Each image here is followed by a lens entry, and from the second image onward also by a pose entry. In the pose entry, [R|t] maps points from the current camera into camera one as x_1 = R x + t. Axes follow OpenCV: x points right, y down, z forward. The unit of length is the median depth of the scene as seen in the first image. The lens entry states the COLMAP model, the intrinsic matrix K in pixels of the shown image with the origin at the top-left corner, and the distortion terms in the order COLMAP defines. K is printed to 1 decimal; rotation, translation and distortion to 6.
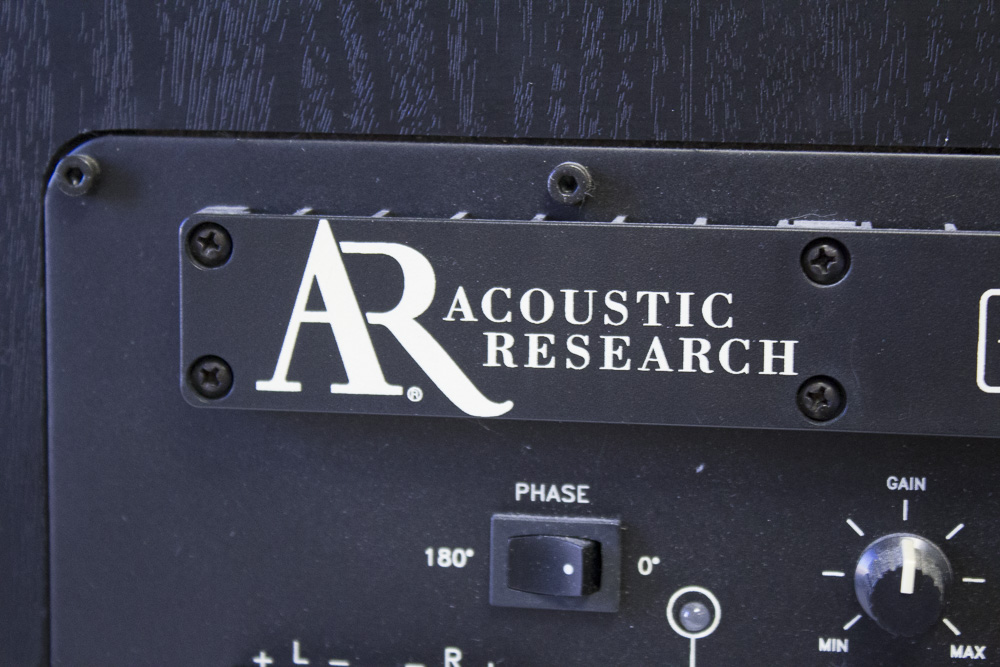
lens RADIAL K [[2399.8, 0, 500.0], [0, 2399.8, 333.5], [0, 0, 1]] dist [0.071631, 0.069445]
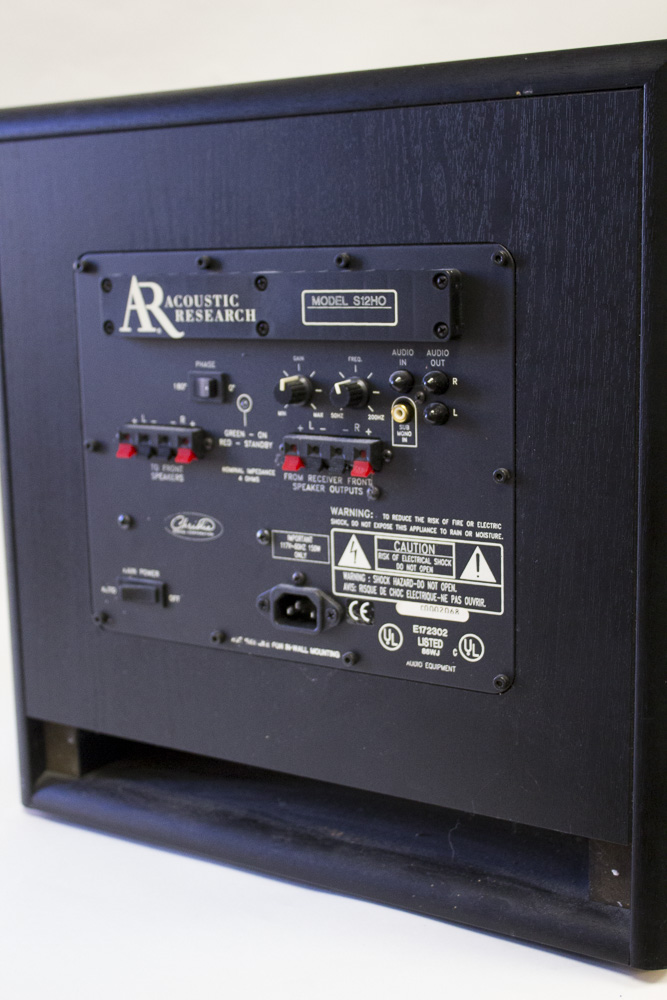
lens RADIAL K [[1488.8, 0, 333.5], [0, 1488.8, 500.0], [0, 0, 1]] dist [0.008283, -0.007731]
pose [[0.909562, 0.034081, -0.414167, 1.010045], [-0.024894, 0.999310, 0.027562, 0.191185], [0.414821, -0.014759, 0.909783, -0.705014]]
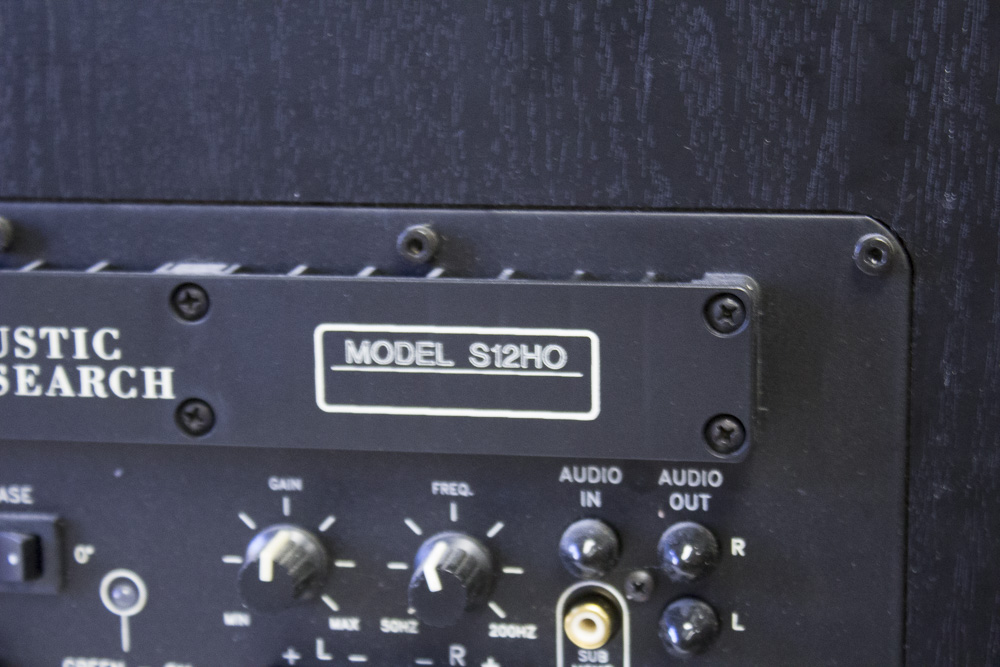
lens RADIAL K [[2399.8, 0, 500.0], [0, 2399.8, 333.5], [0, 0, 1]] dist [0.071631, 0.069445]
pose [[0.997829, -0.018483, -0.063216, 0.355428], [0.022215, 0.998020, 0.058852, -0.079484], [0.062003, -0.060128, 0.996263, -0.163975]]
